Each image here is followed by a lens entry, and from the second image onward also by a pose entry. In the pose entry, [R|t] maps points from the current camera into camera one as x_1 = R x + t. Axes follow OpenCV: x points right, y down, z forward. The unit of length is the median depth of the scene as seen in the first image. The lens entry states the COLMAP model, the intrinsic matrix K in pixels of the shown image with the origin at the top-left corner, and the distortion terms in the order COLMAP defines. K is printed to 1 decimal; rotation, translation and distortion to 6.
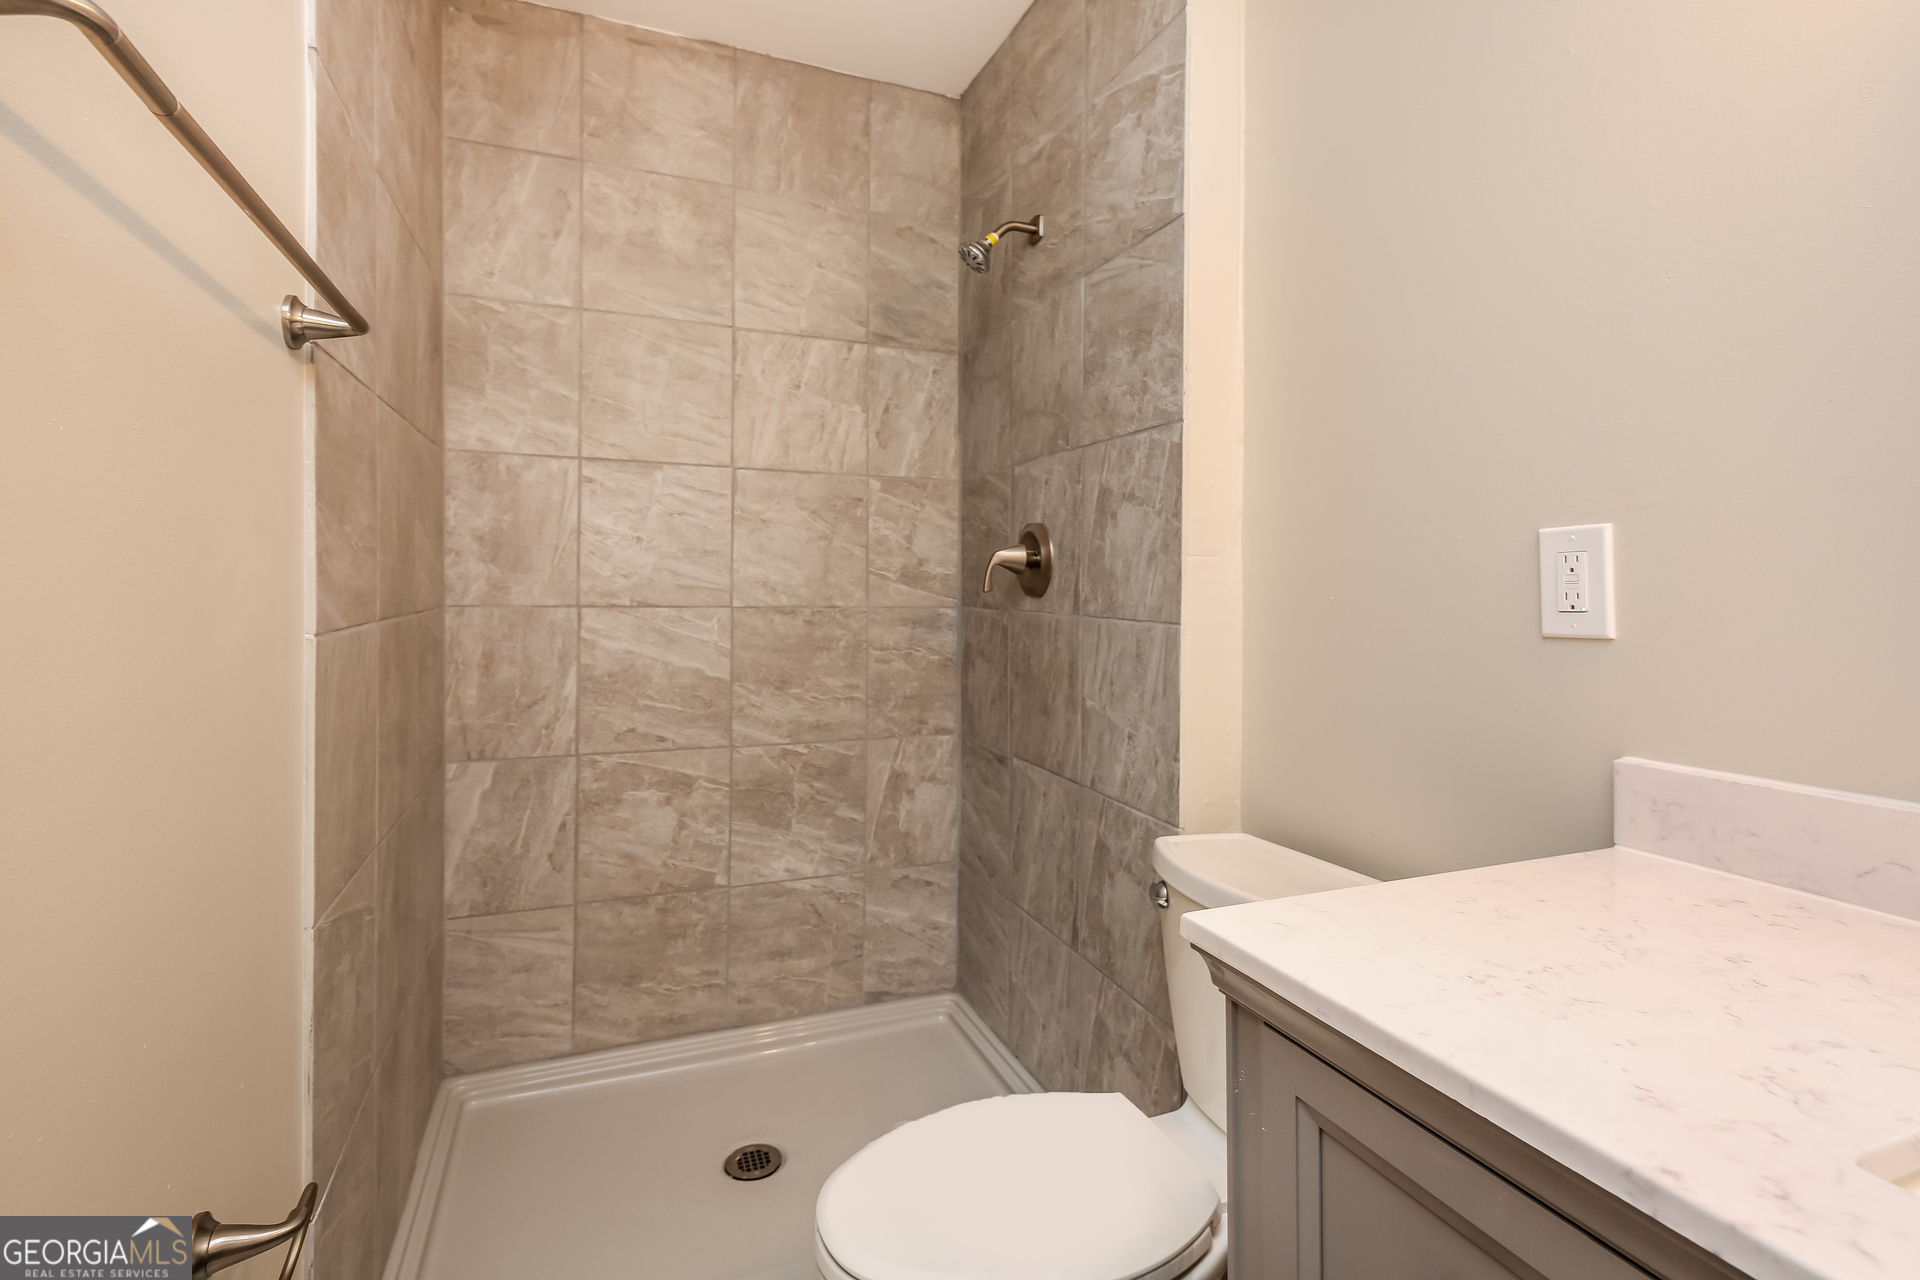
lens RADIAL K [[956.6, 0, 960.8], [0, 956.6, 609.7], [0, 0, 1]] dist [-0.002424, -0.000938]
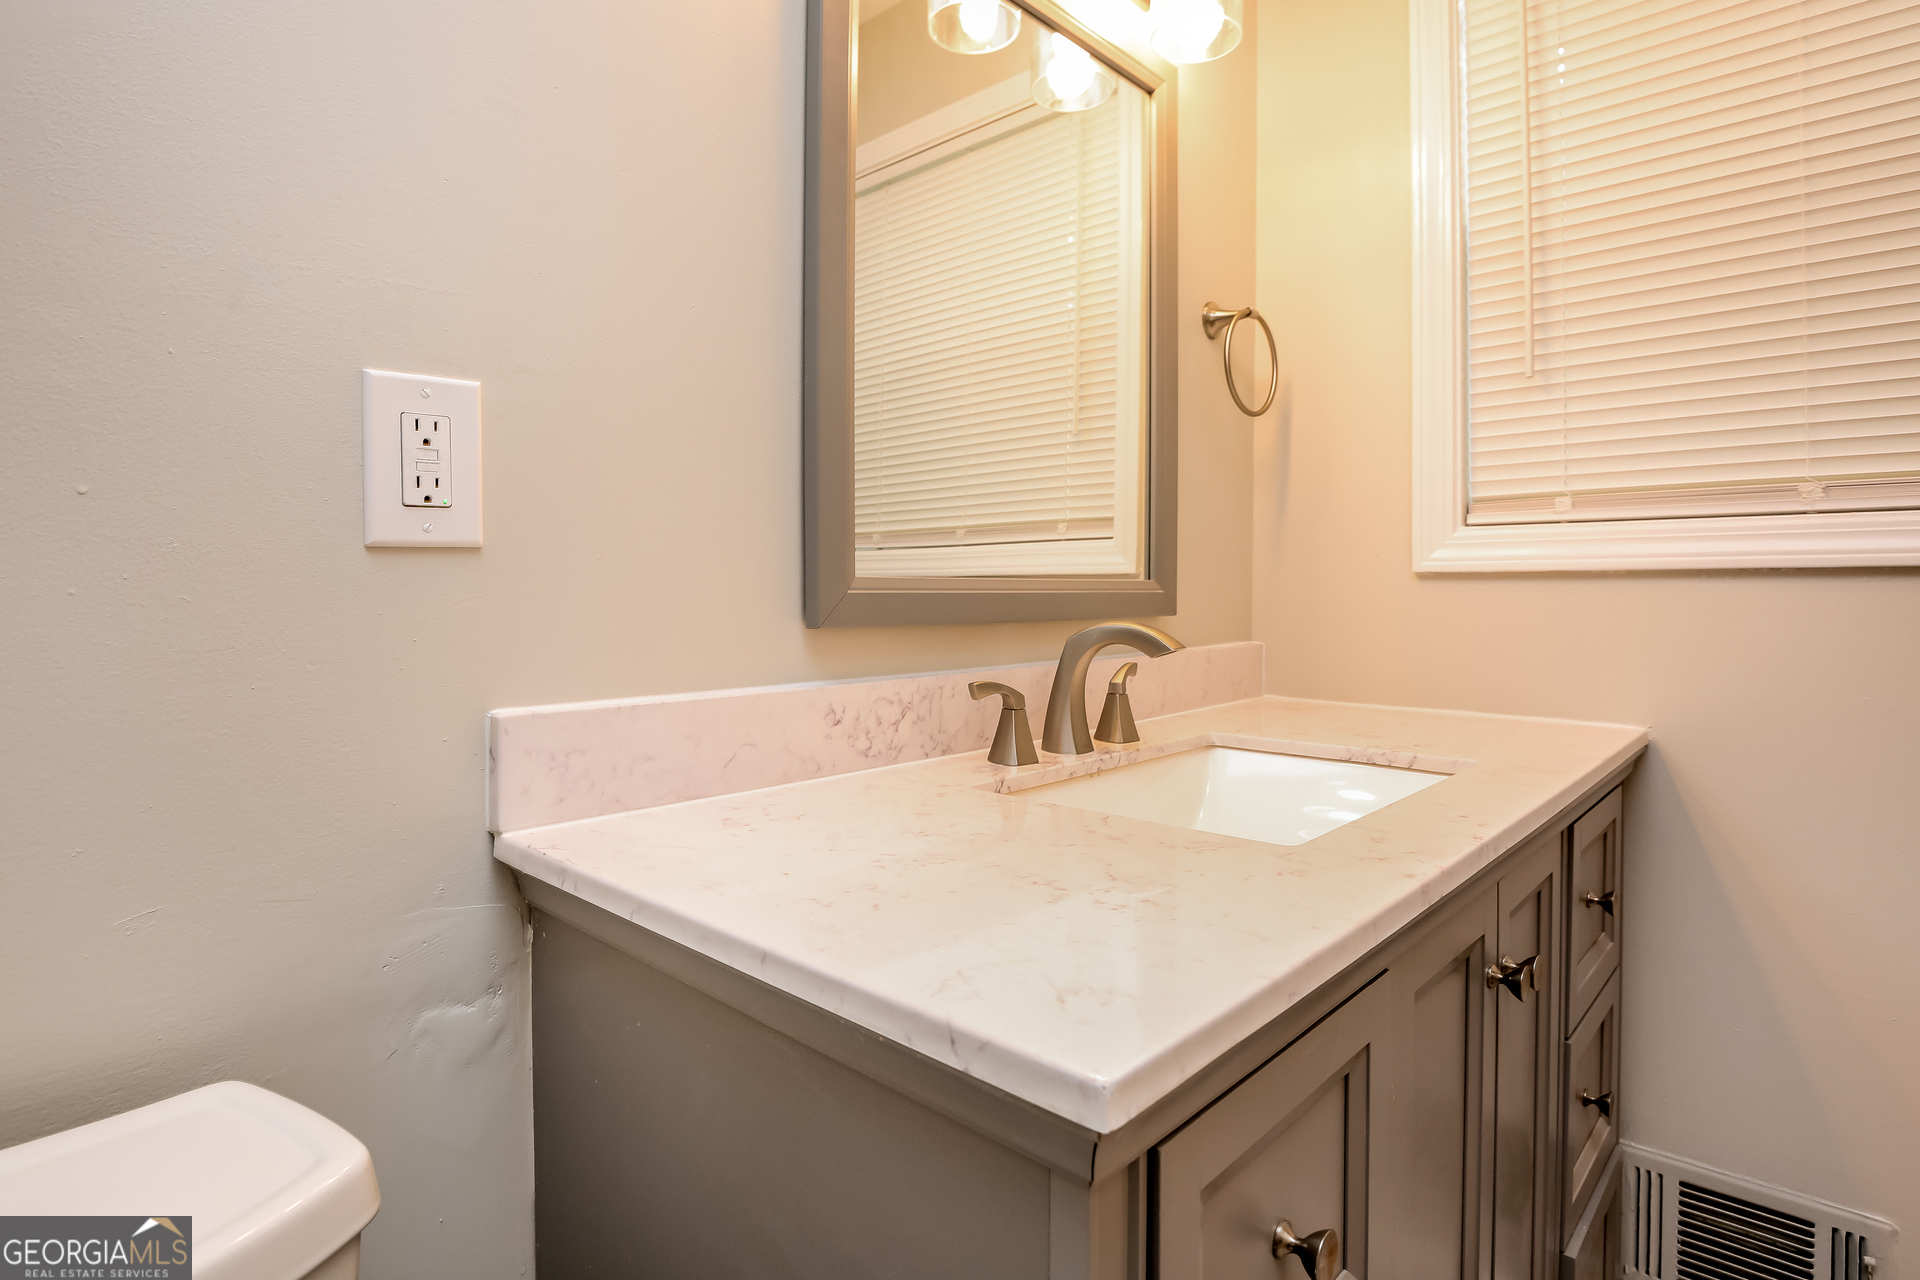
lens RADIAL K [[956.6, 0, 960.8], [0, 956.6, 609.7], [0, 0, 1]] dist [-0.002424, -0.000938]
pose [[-0.425565, -0.019494, 0.904718, -0.110576], [0.019178, 0.999349, 0.030554, 0.061106], [-0.904725, 0.030353, -0.424914, 0.975125]]
